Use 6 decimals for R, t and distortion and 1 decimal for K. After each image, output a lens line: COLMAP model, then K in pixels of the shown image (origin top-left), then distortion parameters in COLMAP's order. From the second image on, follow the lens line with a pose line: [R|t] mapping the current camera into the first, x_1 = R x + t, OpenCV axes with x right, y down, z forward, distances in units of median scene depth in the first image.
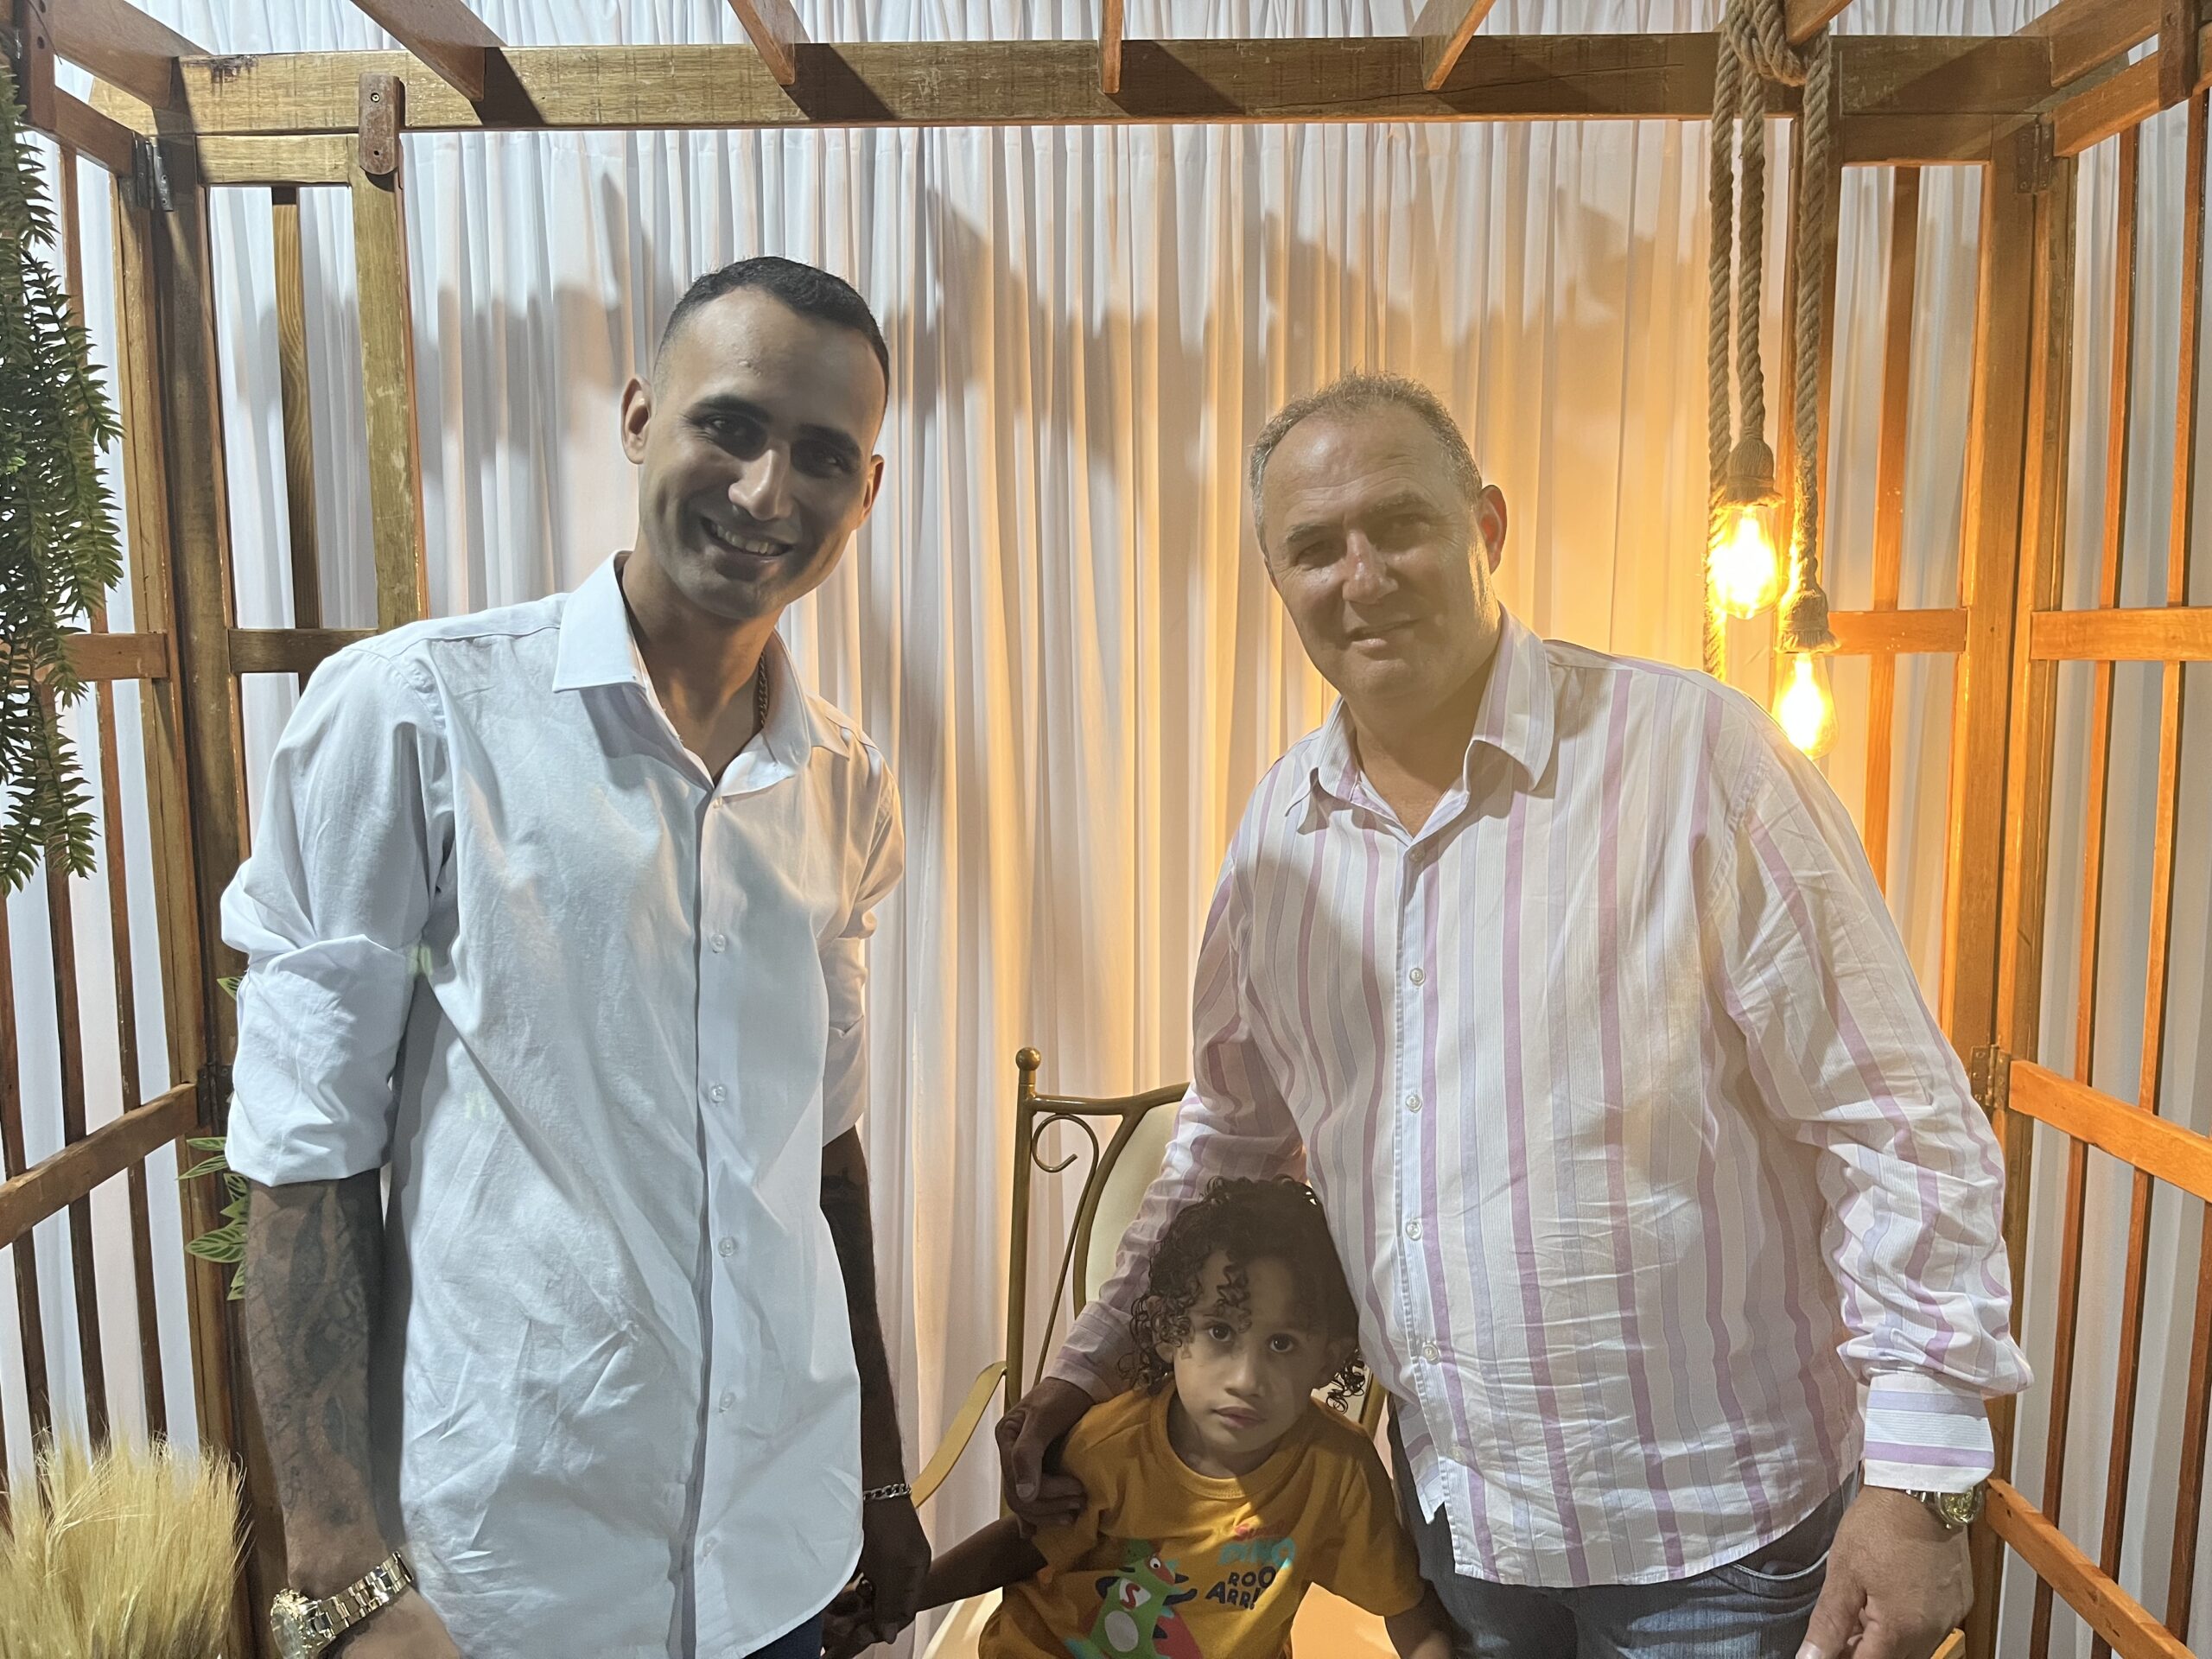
lens RADIAL K [[1607.3, 0, 1095.8], [0, 1607.3, 826.9], [0, 0, 1]] dist [0.054731, -0.087090]
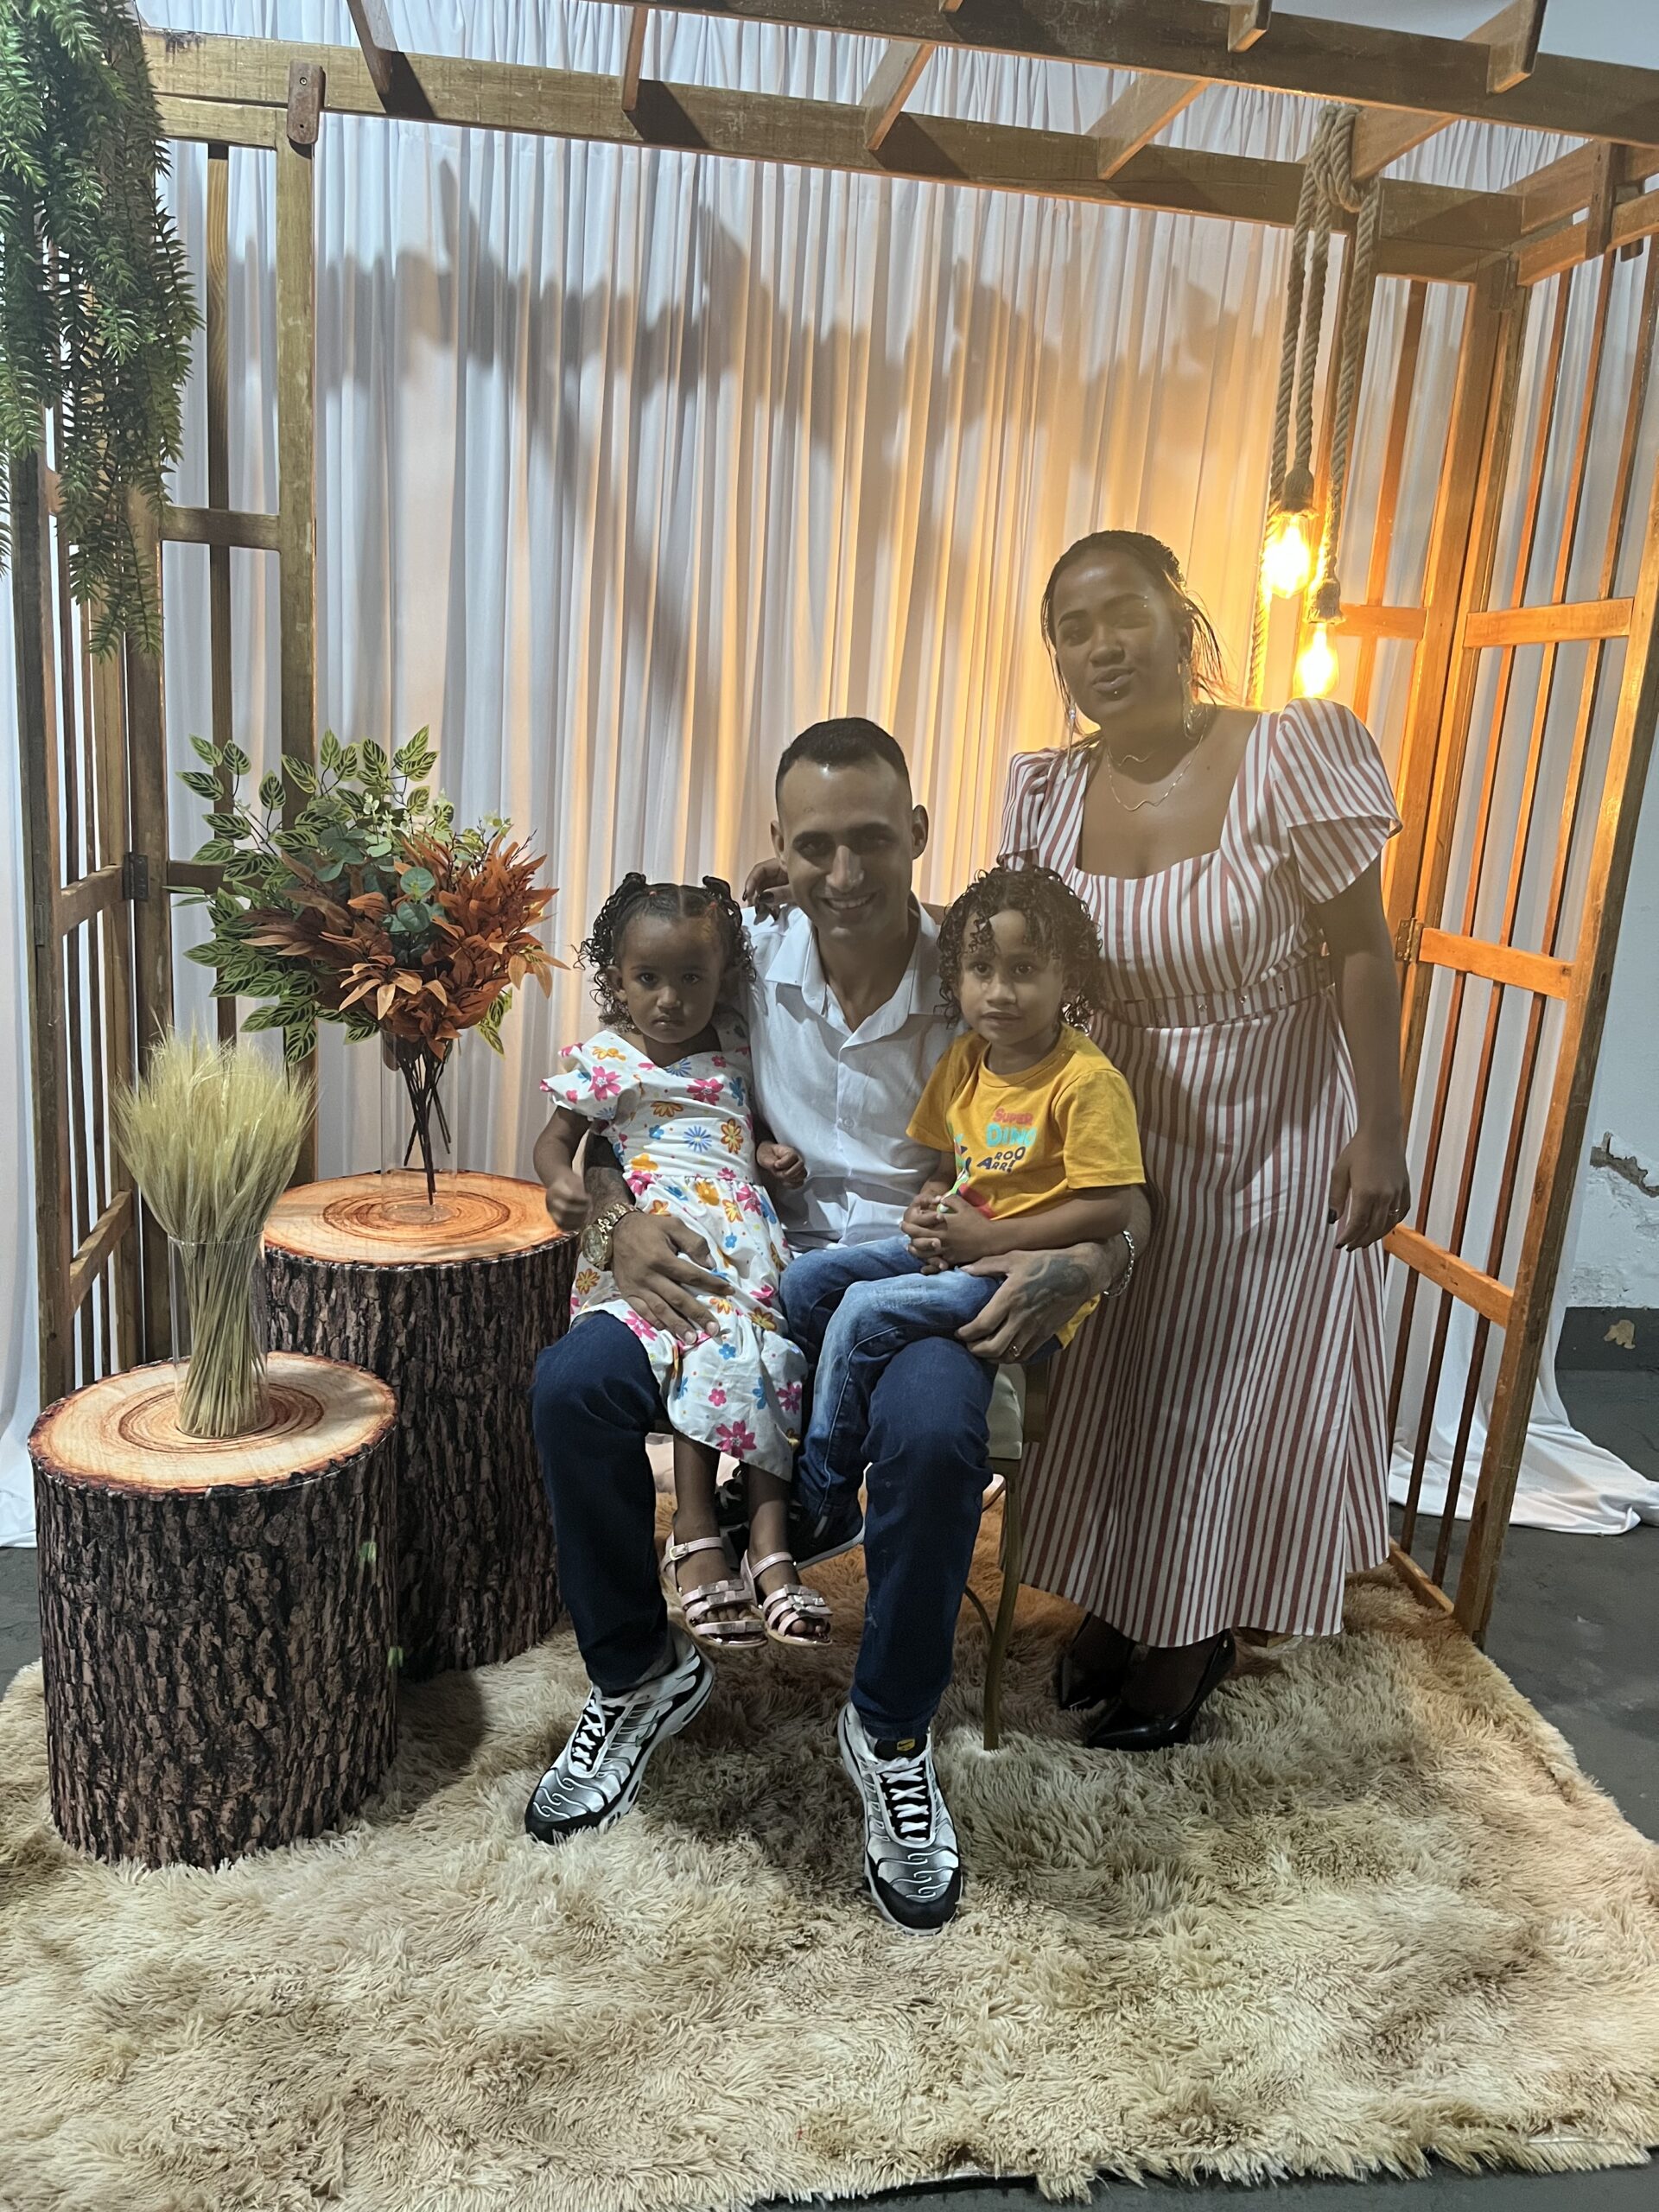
lens RADIAL K [[1620.8, 0, 829.5], [0, 1620.8, 1106.0], [0, 0, 1]] dist [0.086642, -0.134003]
pose [[0.984714, 0.035098, 0.170608, -0.225380], [-0.055094, 0.991961, 0.113920, 0.171728], [-0.165238, -0.121578, 0.978731, -0.405839]]
